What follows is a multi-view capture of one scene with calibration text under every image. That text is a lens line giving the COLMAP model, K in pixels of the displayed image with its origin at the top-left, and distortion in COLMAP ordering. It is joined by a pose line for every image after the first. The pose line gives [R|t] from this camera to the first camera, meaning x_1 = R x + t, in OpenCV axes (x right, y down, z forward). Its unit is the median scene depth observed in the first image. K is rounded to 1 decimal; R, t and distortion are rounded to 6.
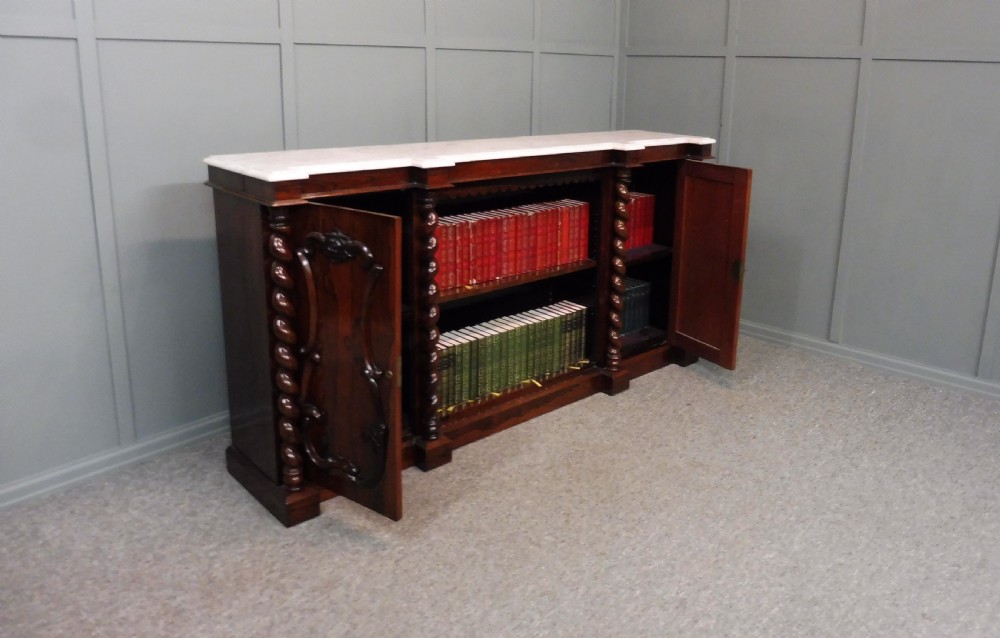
lens RADIAL K [[786.4, 0, 549.4], [0, 786.4, 233.2], [0, 0, 1]] dist [-0.044773, 0.001486]
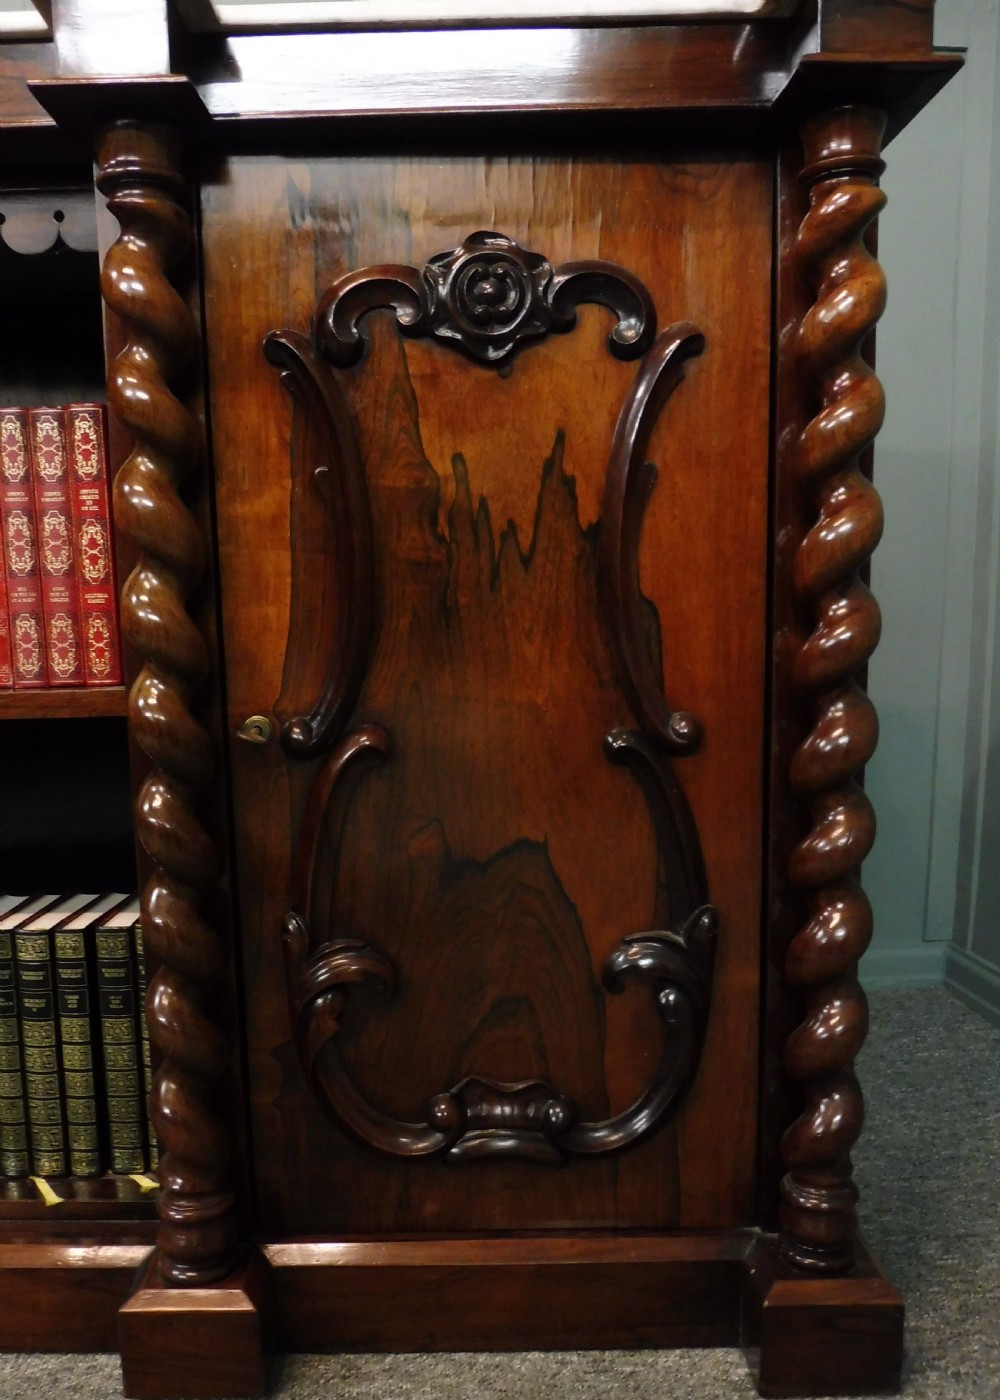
lens RADIAL K [[1165.1, 0, 481.2], [0, 1165.1, 802.8], [0, 0, 1]] dist [-0.016852, 0.005898]
pose [[0.713173, 0.071637, -0.697318, 0.357674], [-0.111563, 0.993685, -0.012016, 0.062560], [0.692053, 0.086365, 0.716661, 0.926885]]
